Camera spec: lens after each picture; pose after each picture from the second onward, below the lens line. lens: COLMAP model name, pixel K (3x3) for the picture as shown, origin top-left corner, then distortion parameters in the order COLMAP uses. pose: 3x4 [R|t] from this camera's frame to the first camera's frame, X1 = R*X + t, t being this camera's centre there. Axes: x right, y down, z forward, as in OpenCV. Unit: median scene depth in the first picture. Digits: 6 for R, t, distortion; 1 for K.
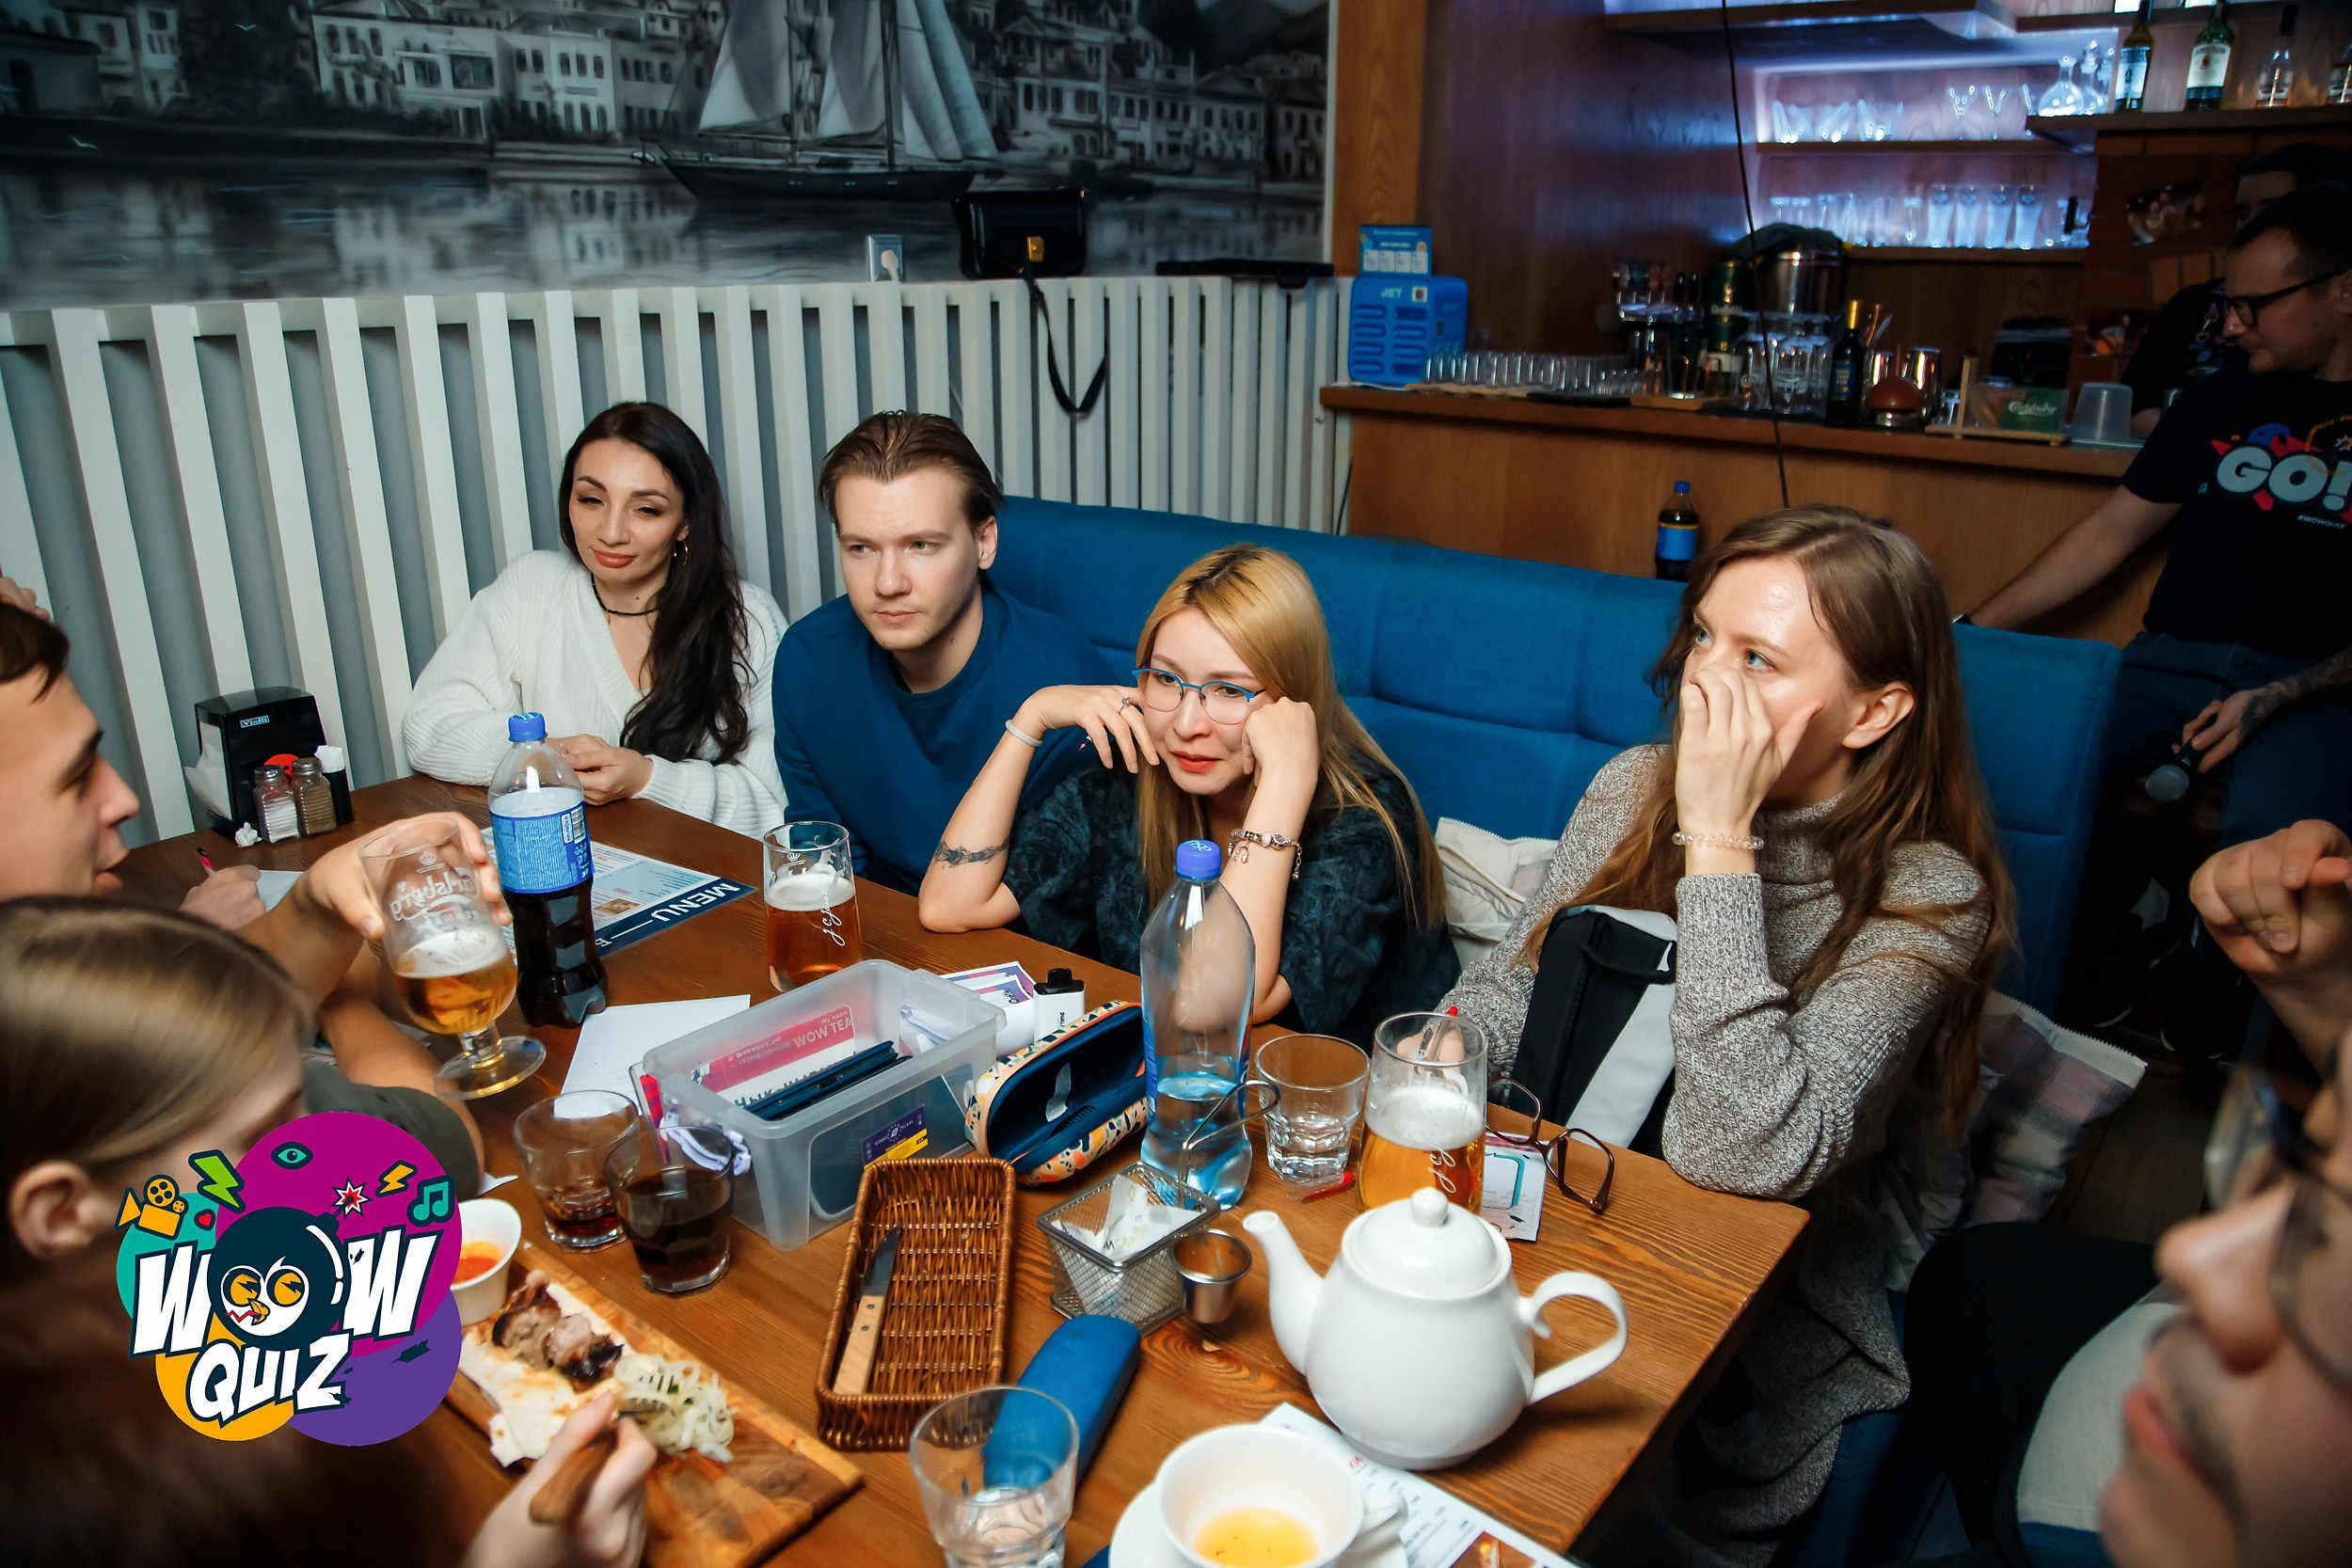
lens RADIAL K [[1630.4, 0, 1176.0], [0, 1630.4, 784.0], [0, 0, 1]] dist [-0.146104, 0.083825]
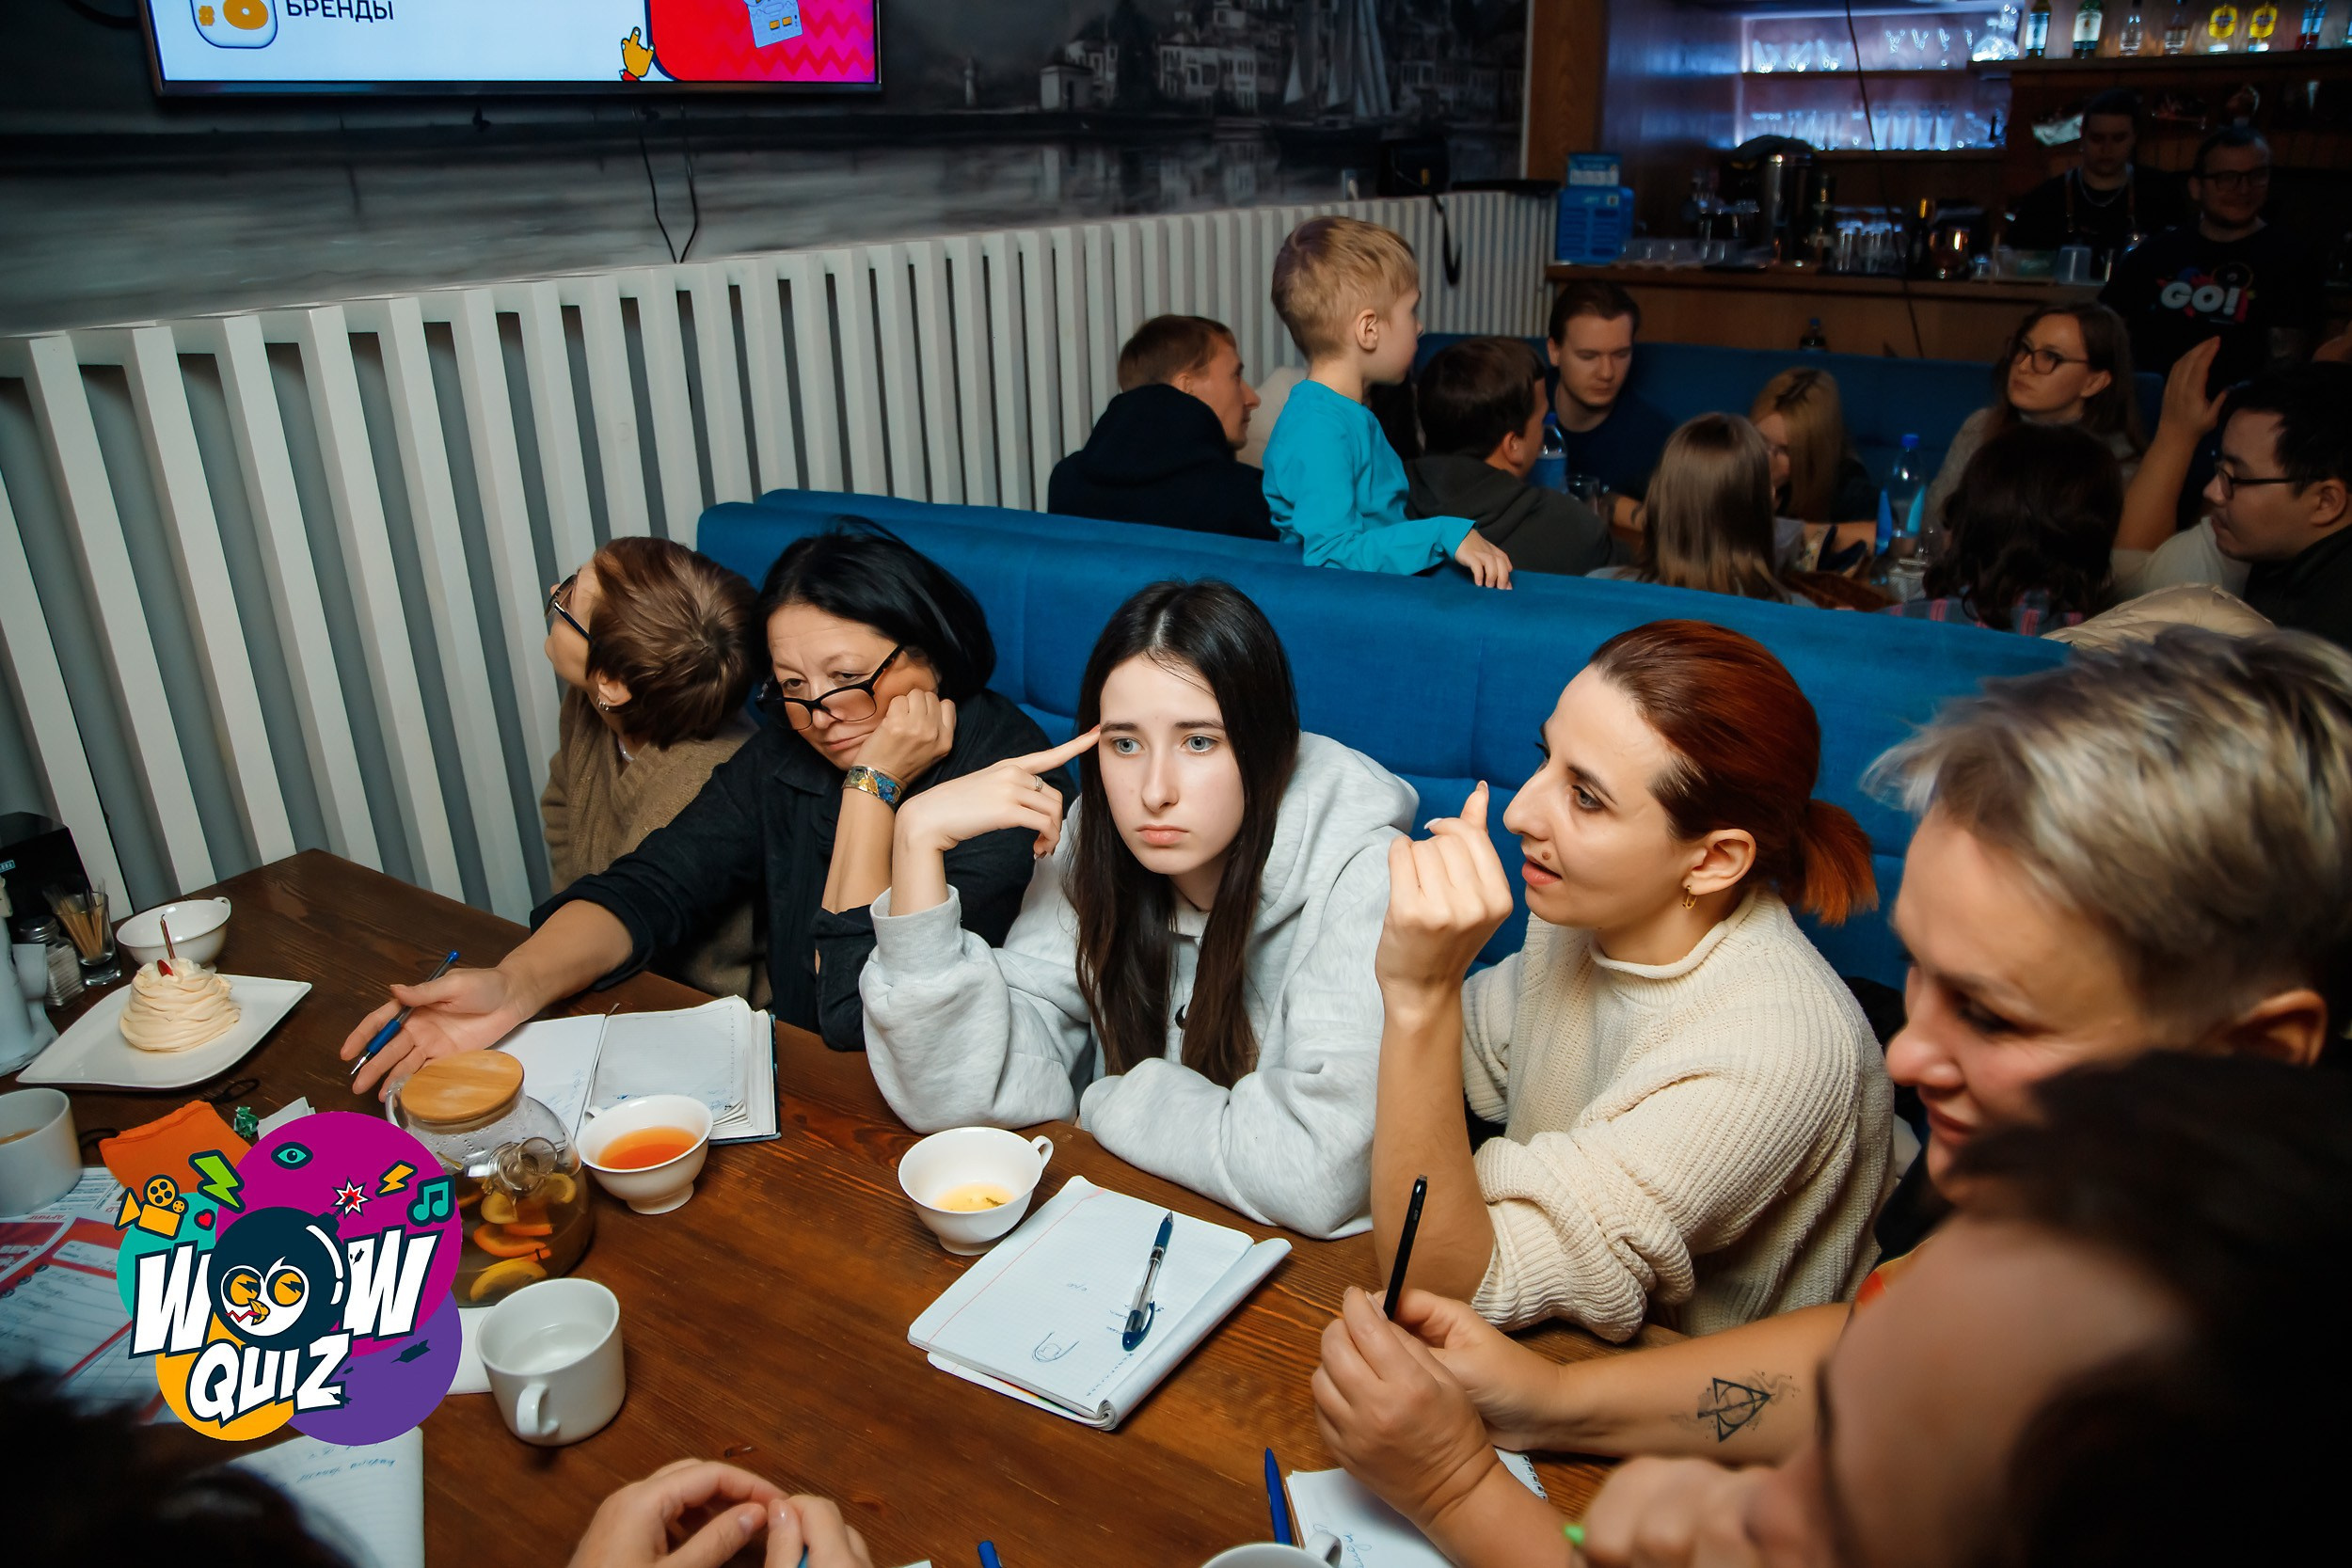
lens RADIAL K [[1579.5, 0, 1176.0], [0, 1579.5, 784.0], [0, 0, 1]] dist [-0.141299, 0.061675]
pose [[0.991486, -0.077662, 0.104518, -0.430042], [0.070337, 0.994919, 0.072035, 0.097293], [-0.109582, -0.064071, 0.991911, -0.383036]]
